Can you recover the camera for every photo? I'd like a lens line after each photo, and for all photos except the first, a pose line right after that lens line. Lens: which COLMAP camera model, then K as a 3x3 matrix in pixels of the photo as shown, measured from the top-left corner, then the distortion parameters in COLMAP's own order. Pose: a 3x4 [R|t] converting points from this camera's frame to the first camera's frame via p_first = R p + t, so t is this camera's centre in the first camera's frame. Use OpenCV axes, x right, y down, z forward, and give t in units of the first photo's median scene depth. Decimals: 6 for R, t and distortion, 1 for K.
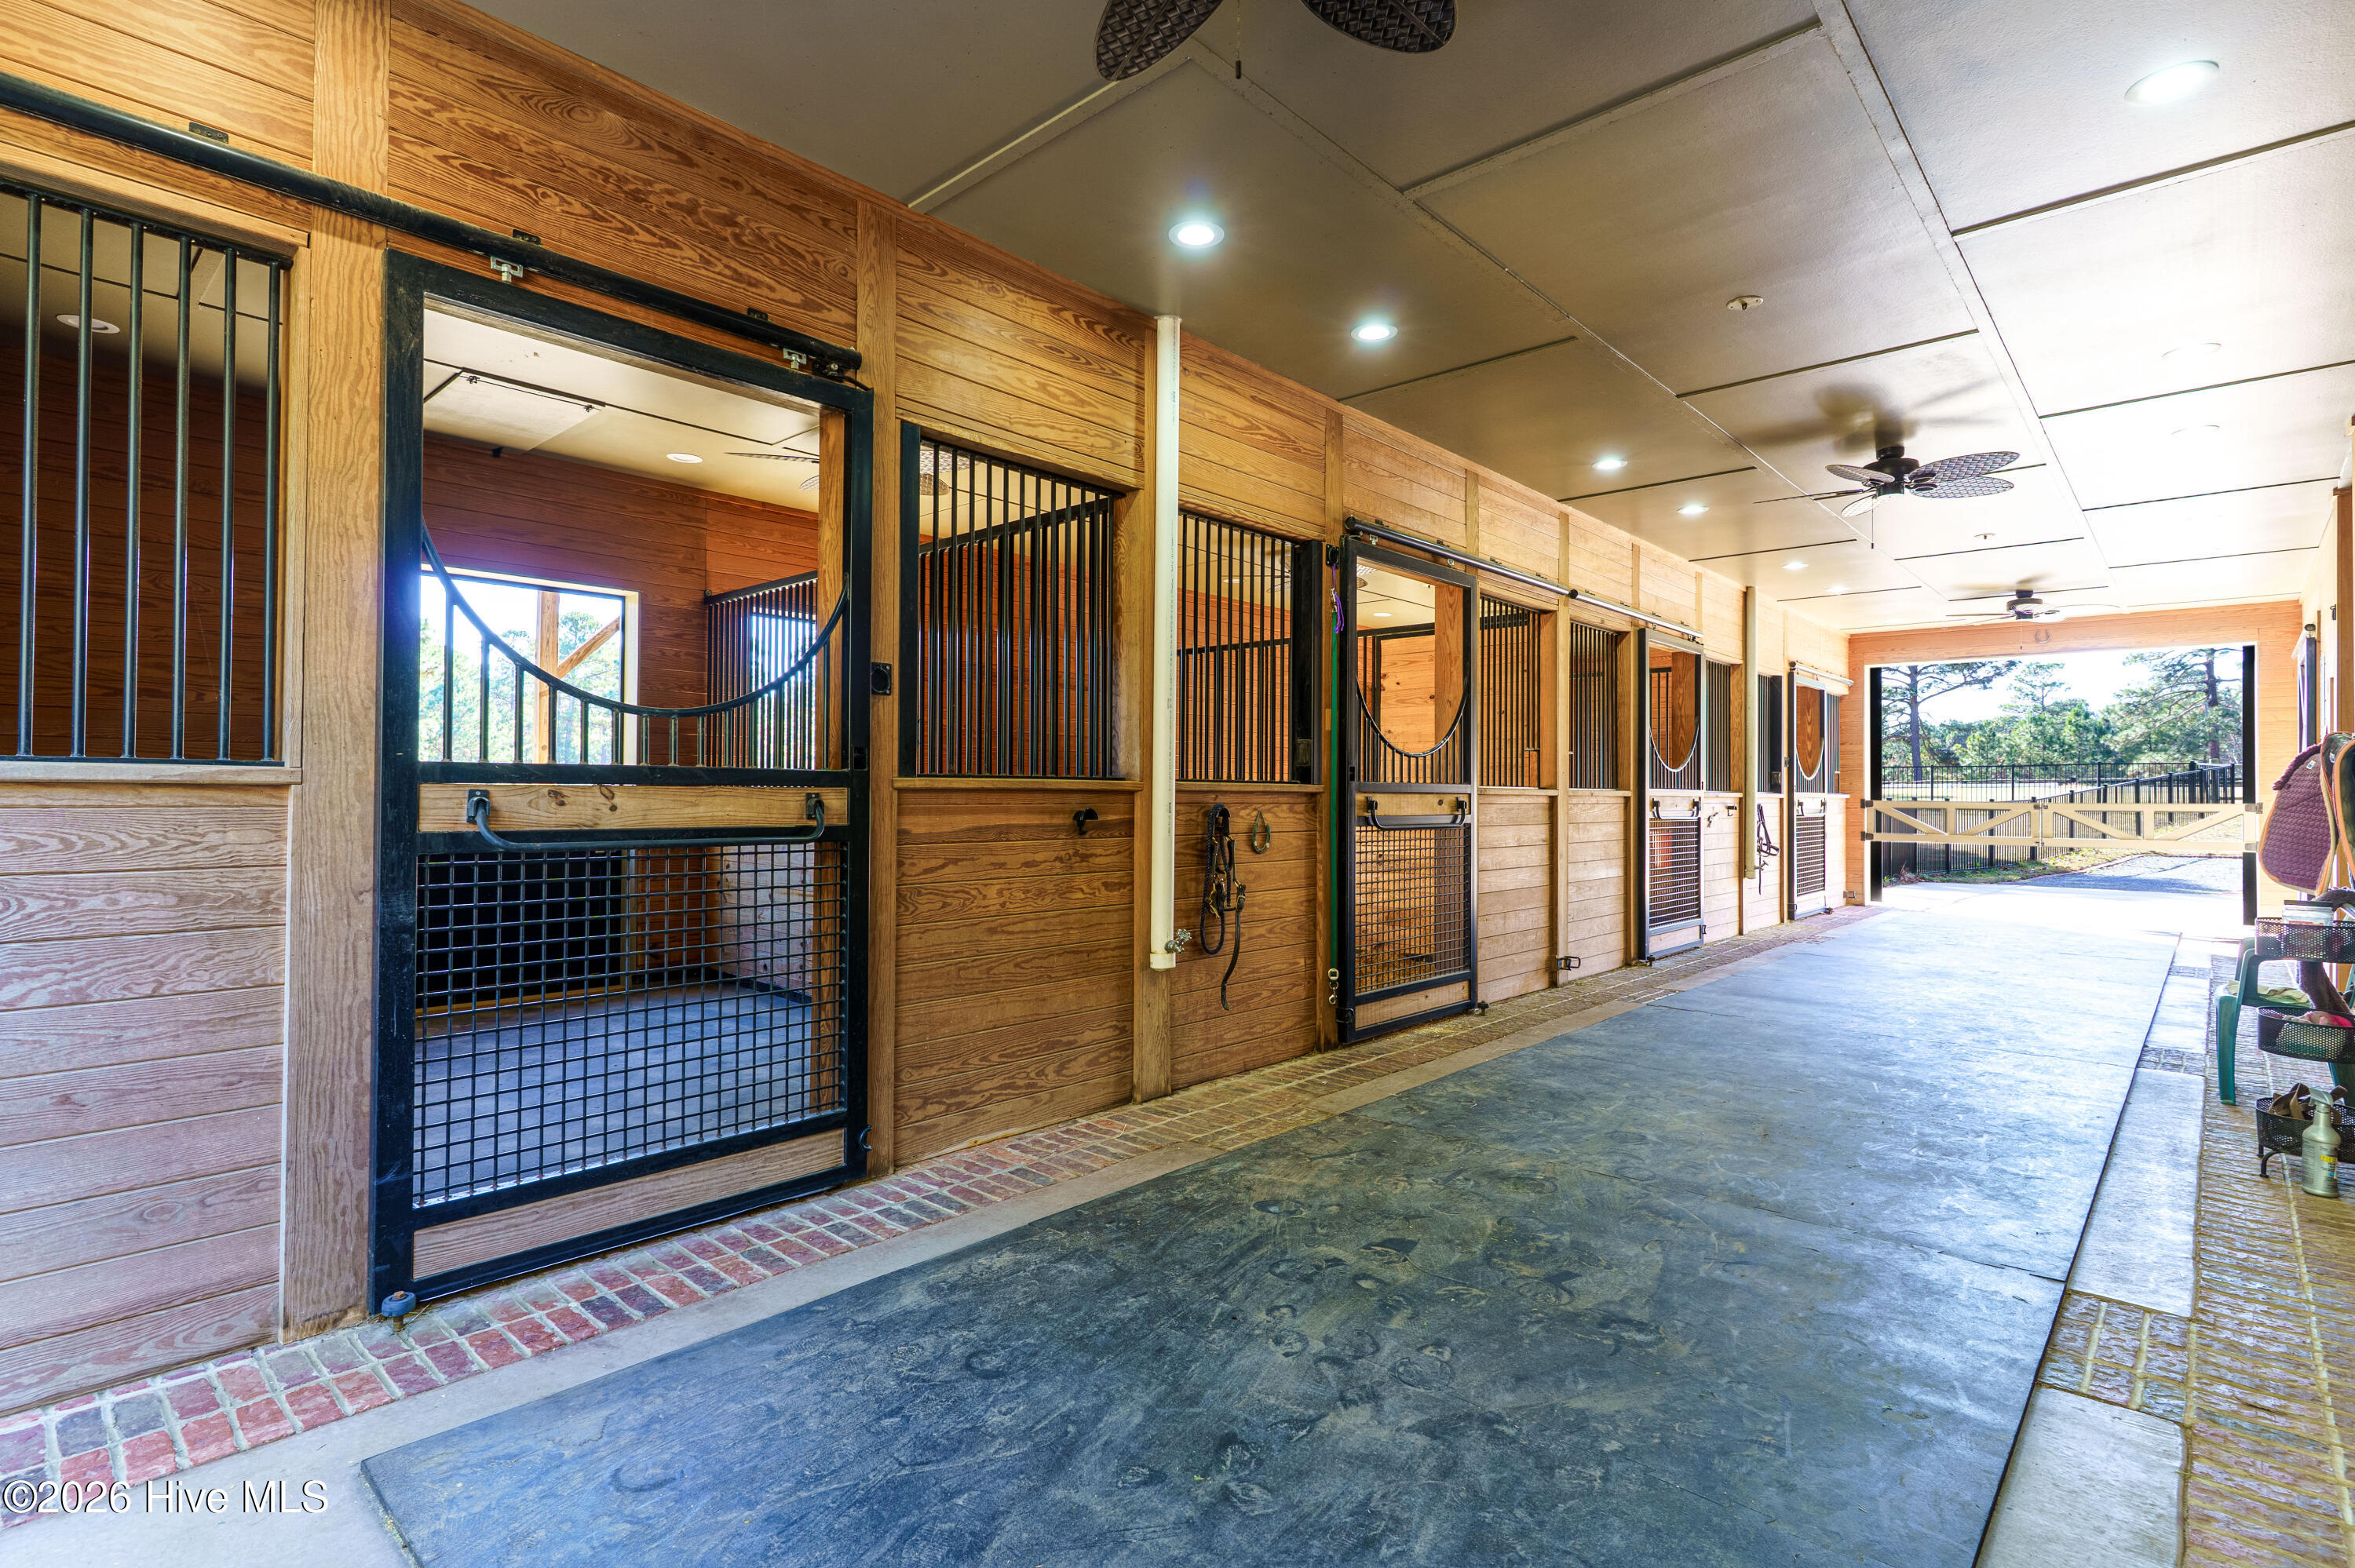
lens RADIAL K [[1129.6, 0, 1177.9], [0, 1129.6, 779.4], [0, 0, 1]] dist [-0.001353, -0.000447]
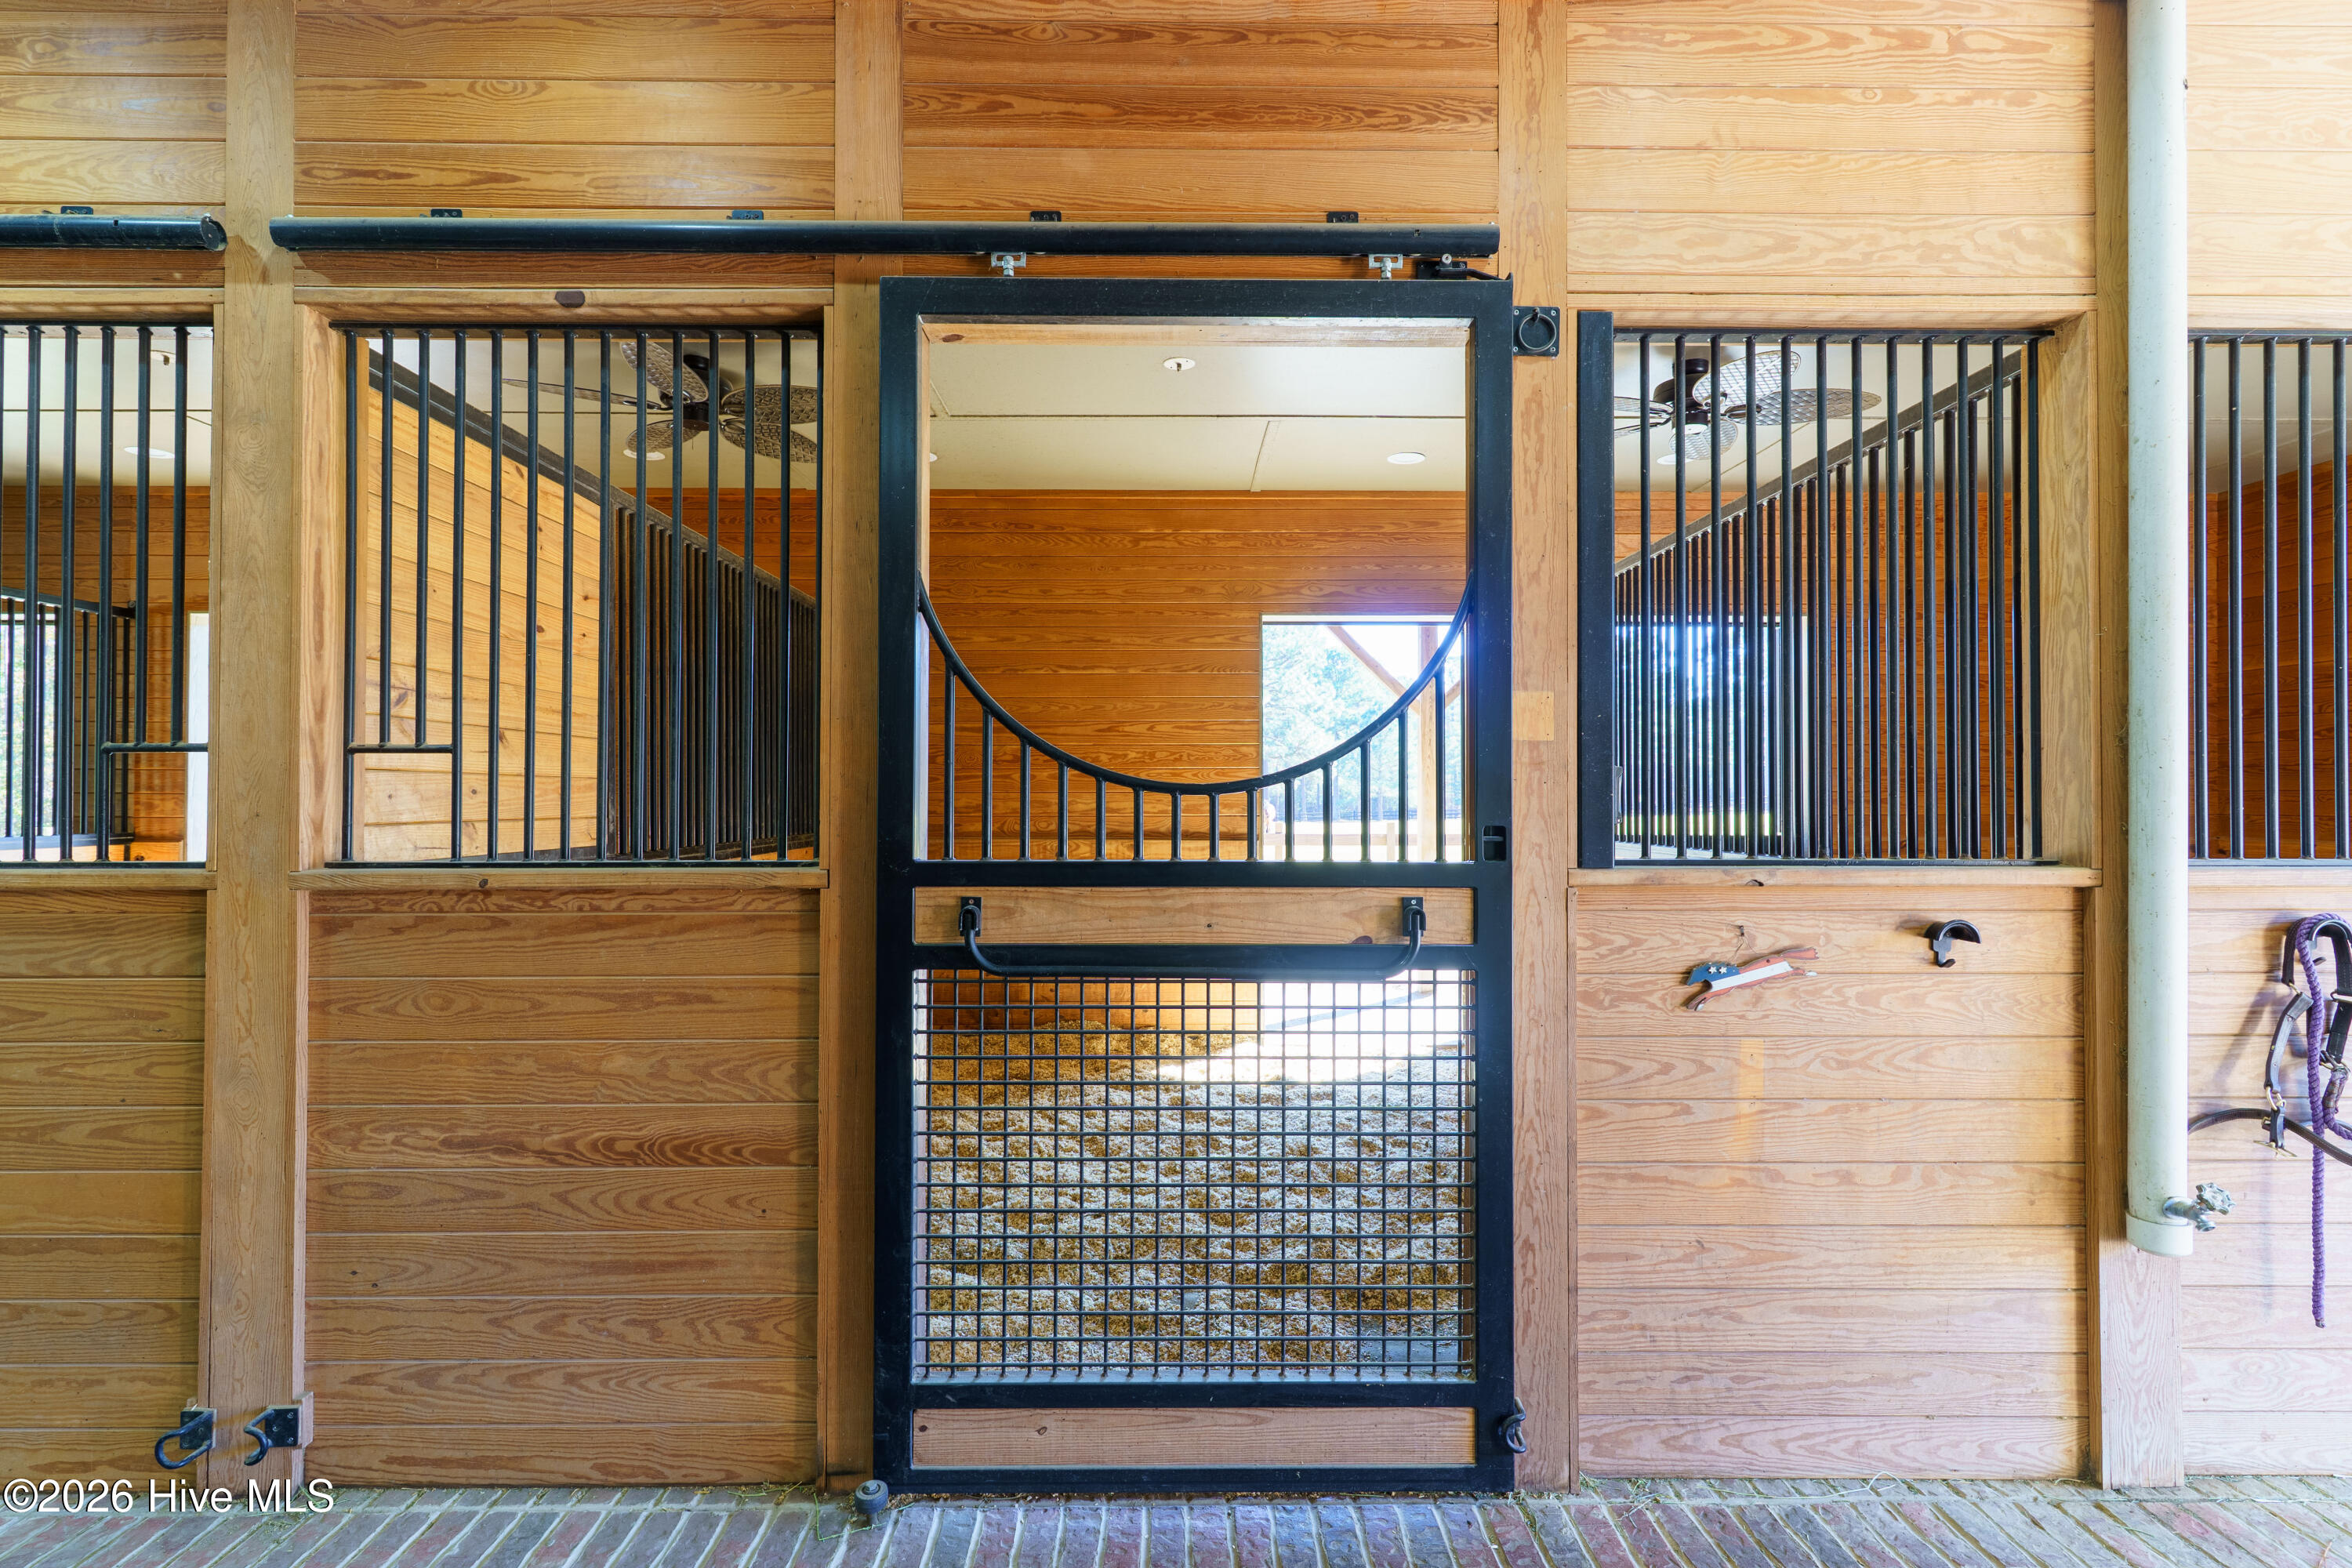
lens RADIAL K [[1536.5, 0, 1175.3], [0, 1536.5, 850.7], [0, 0, 1]] dist [0.000287, -0.000850]
pose [[0.688538, -0.025407, -0.724755, 0.192099], [0.011284, 0.999640, -0.024323, 0.004670], [0.725112, 0.008569, 0.688577, 0.207609]]
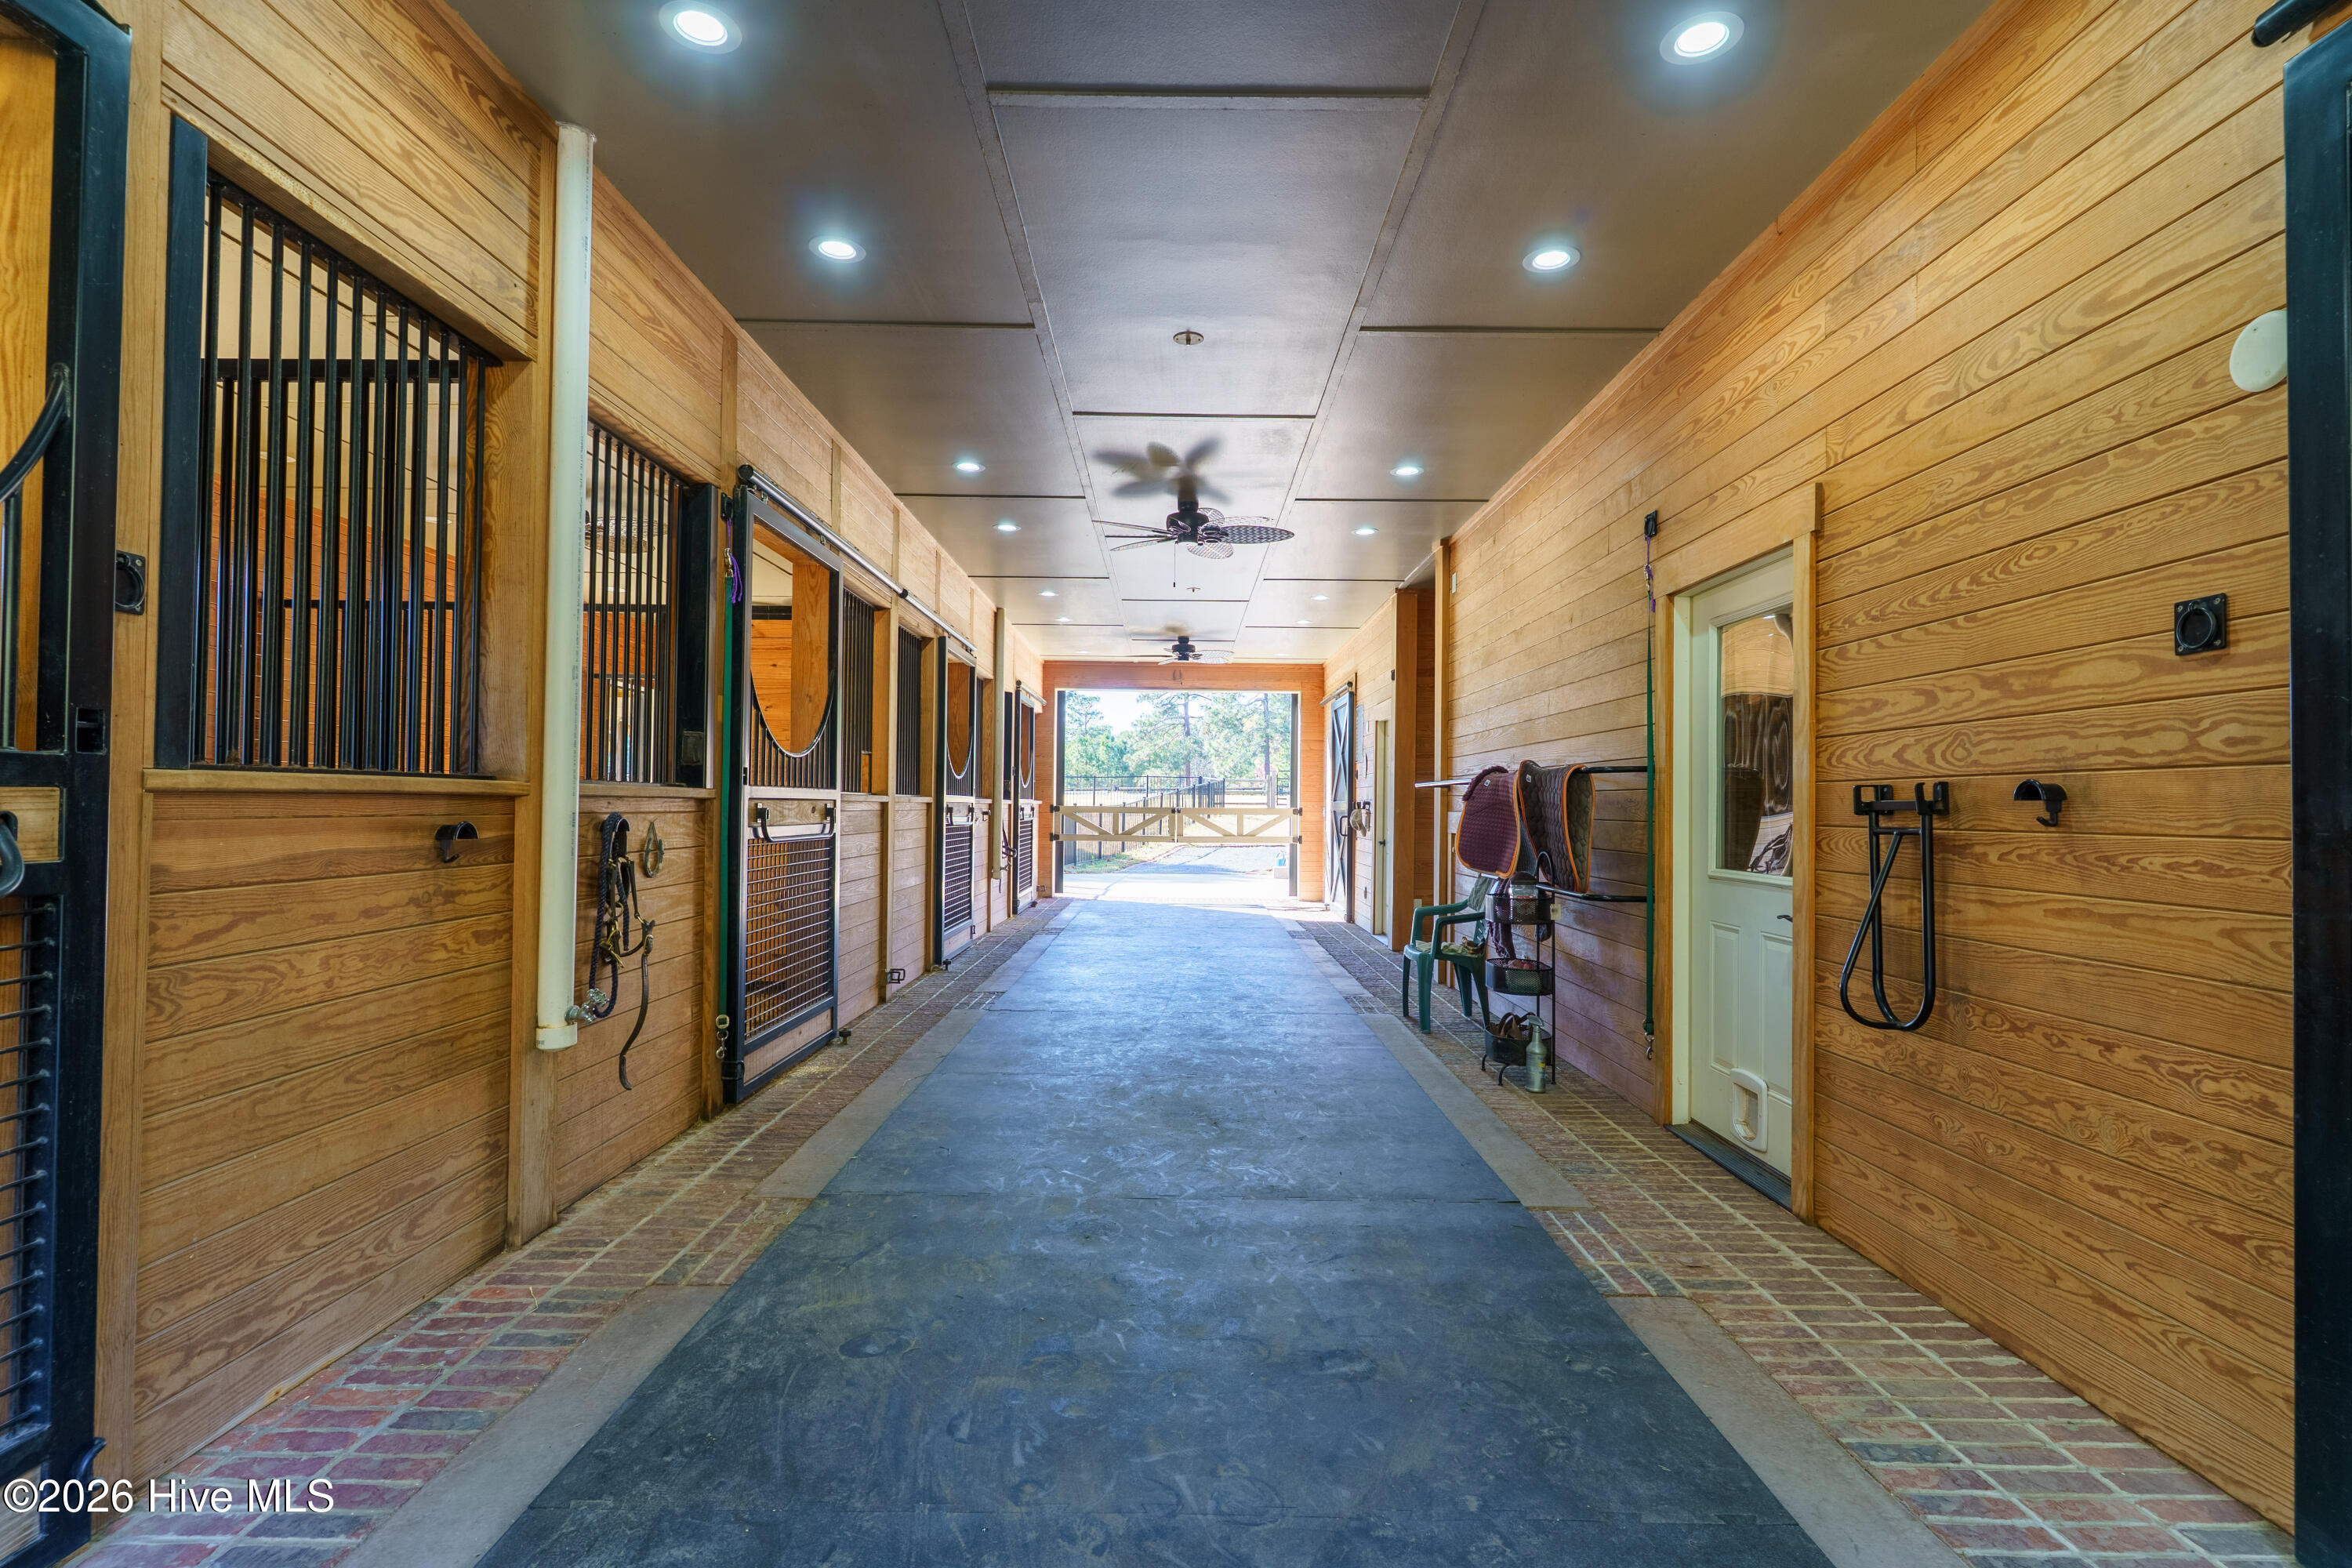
lens RADIAL K [[1117.6, 0, 1176.0], [0, 1117.6, 784.0], [0, 0, 1]] dist [0.001907, -0.000839]
pose [[0.738627, 0.013910, 0.673970, -0.206506], [-0.014293, 0.999885, -0.004972, 0.000861], [-0.673962, -0.005961, 0.738742, 0.231095]]
